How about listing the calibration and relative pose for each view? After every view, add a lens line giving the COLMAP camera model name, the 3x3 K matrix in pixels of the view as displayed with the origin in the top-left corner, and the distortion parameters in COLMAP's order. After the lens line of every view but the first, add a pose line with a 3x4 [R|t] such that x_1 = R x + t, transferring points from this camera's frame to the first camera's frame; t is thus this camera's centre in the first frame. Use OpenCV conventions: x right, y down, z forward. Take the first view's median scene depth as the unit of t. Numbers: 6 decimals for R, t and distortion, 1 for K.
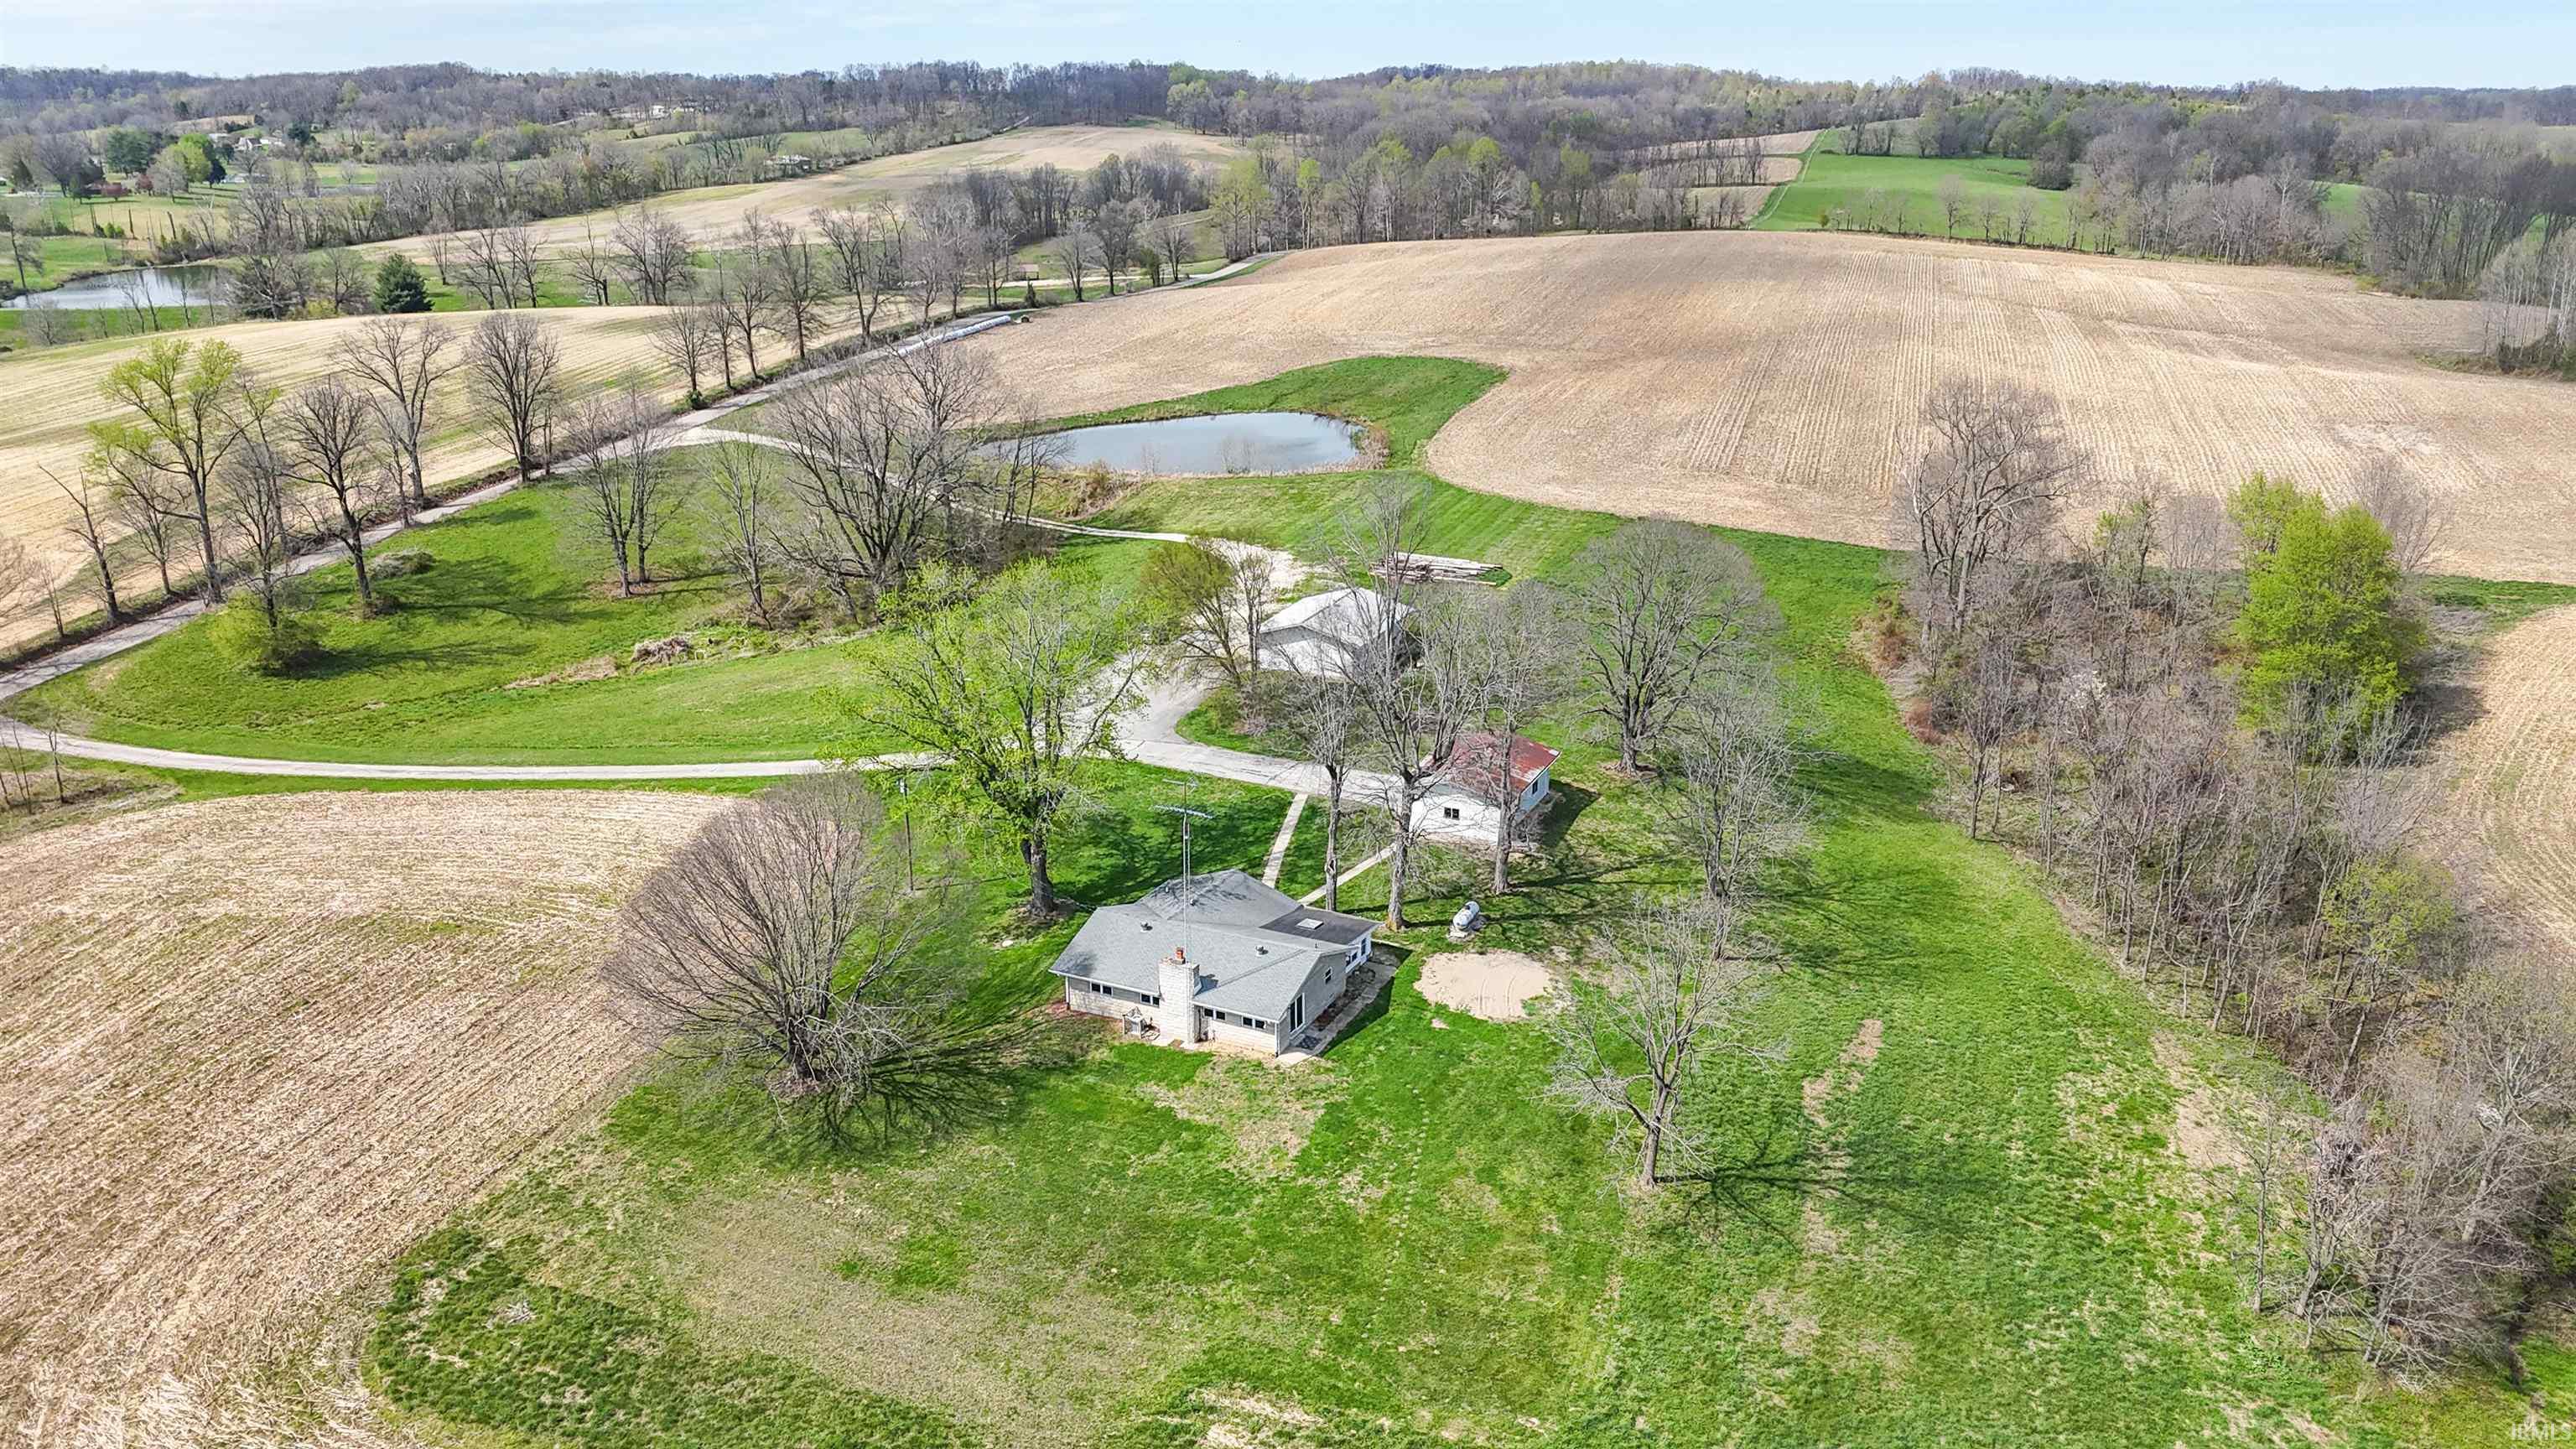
lens RADIAL K [[1870.1, 0, 1276.6], [0, 1870.1, 705.5], [0, 0, 1]] dist [0.058672, -0.048867]
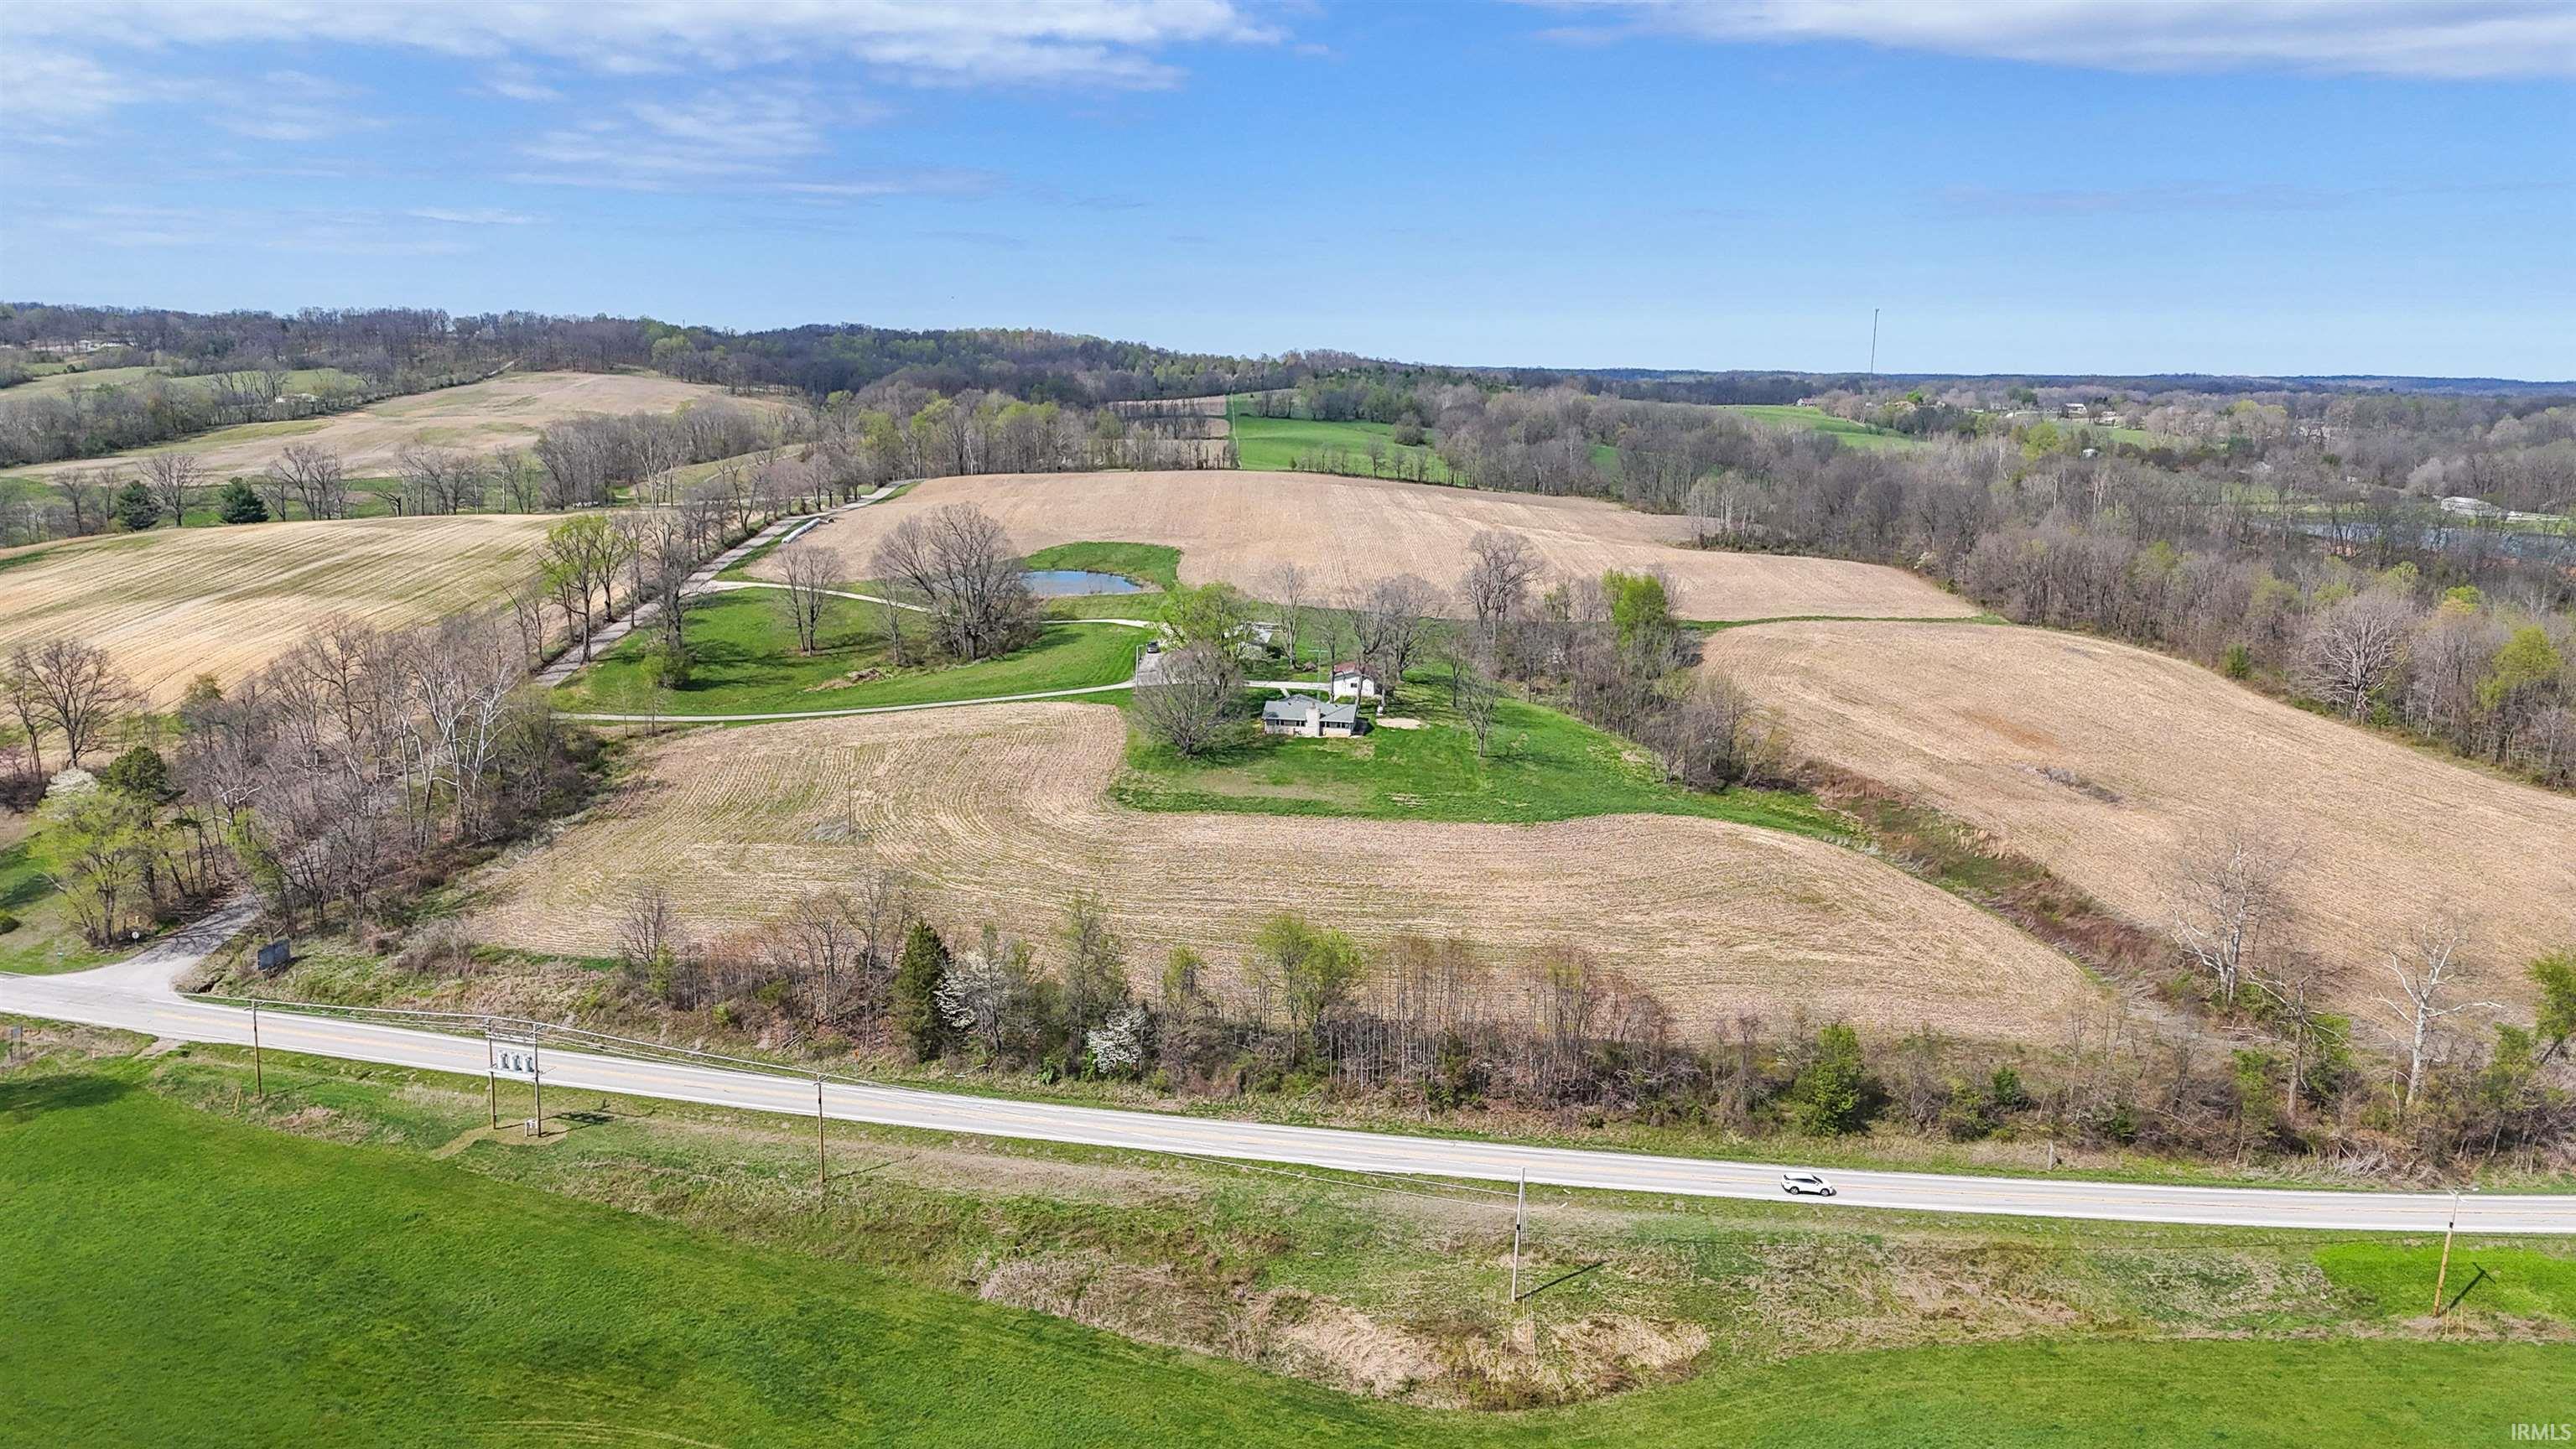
lens RADIAL K [[1870.1, 0, 1284.3], [0, 1870.1, 729.3], [0, 0, 1]] dist [0.058672, -0.048867]
pose [[0.942224, -0.037525, 0.332874, -0.195132], [0.074752, 0.992202, -0.099740, 0.084397], [-0.326535, 0.118860, 0.937682, -0.309439]]
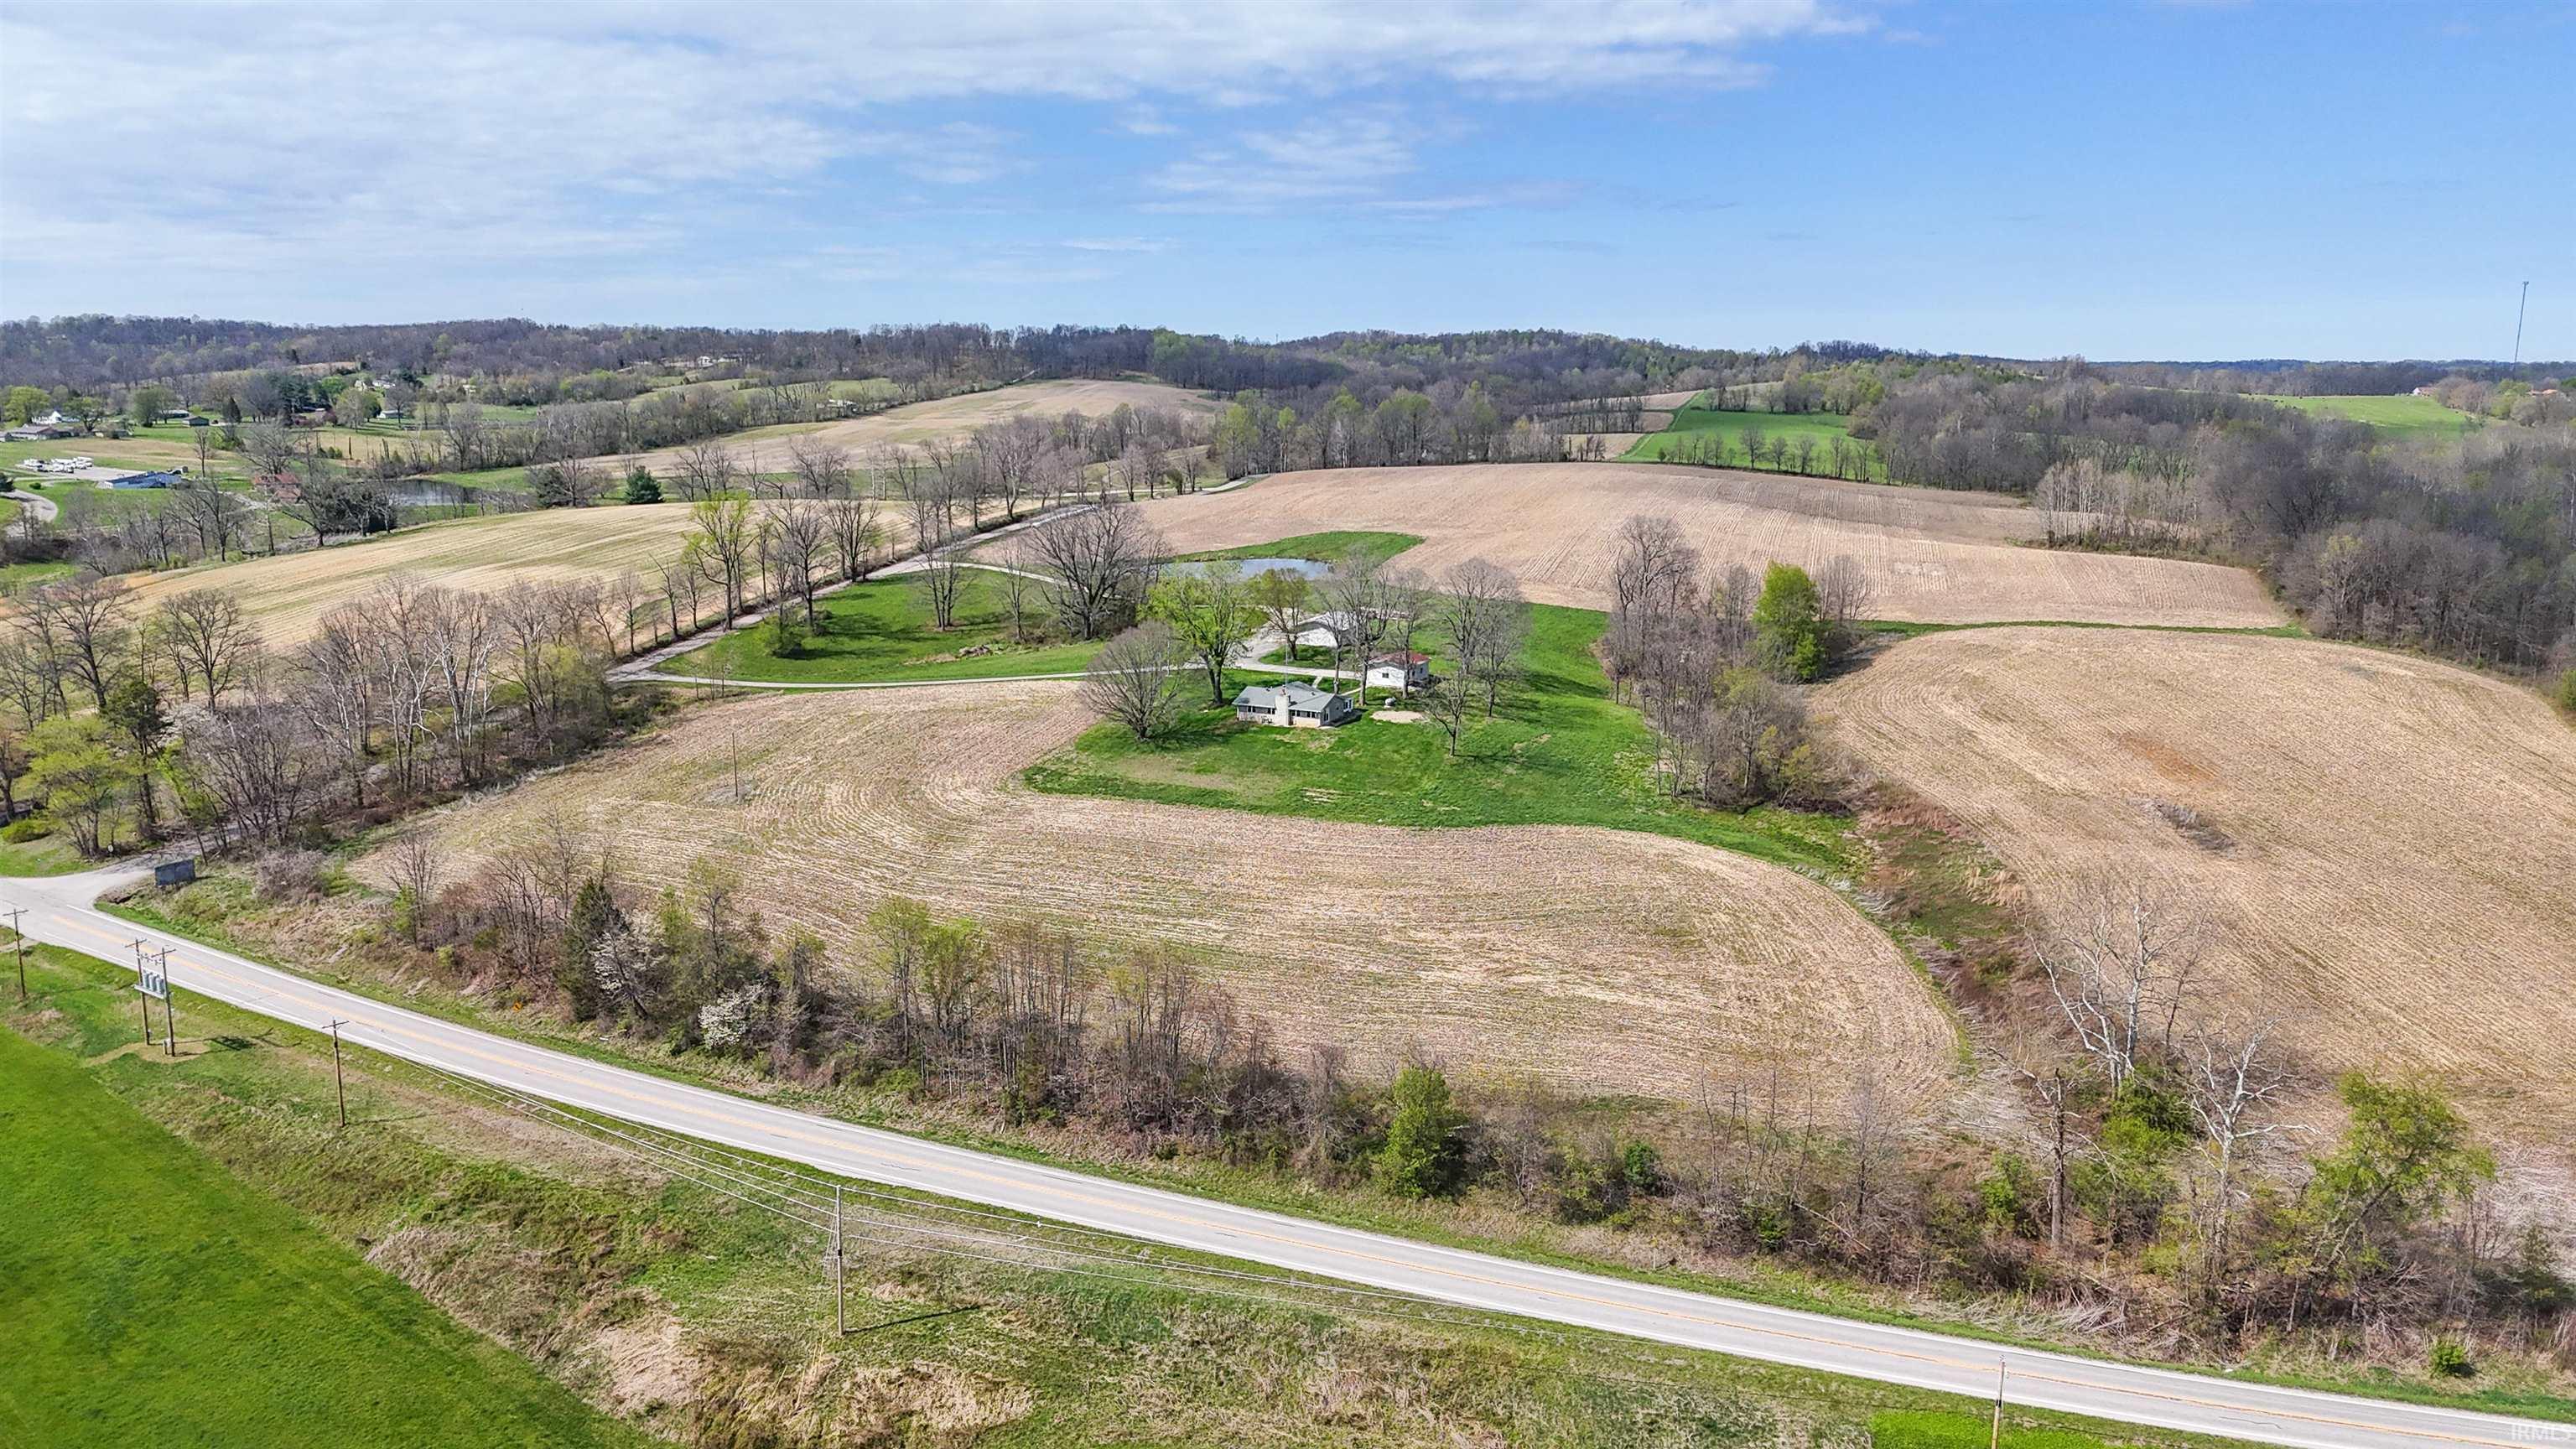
lens RADIAL K [[1870.1, 0, 1296.9], [0, 1870.1, 662.9], [0, 0, 1]] dist [0.058672, -0.048867]
pose [[0.999246, 0.008191, 0.037964, -0.025109], [-0.002499, 0.989043, -0.147606, 0.091644], [-0.038757, 0.147400, 0.988317, -0.312534]]
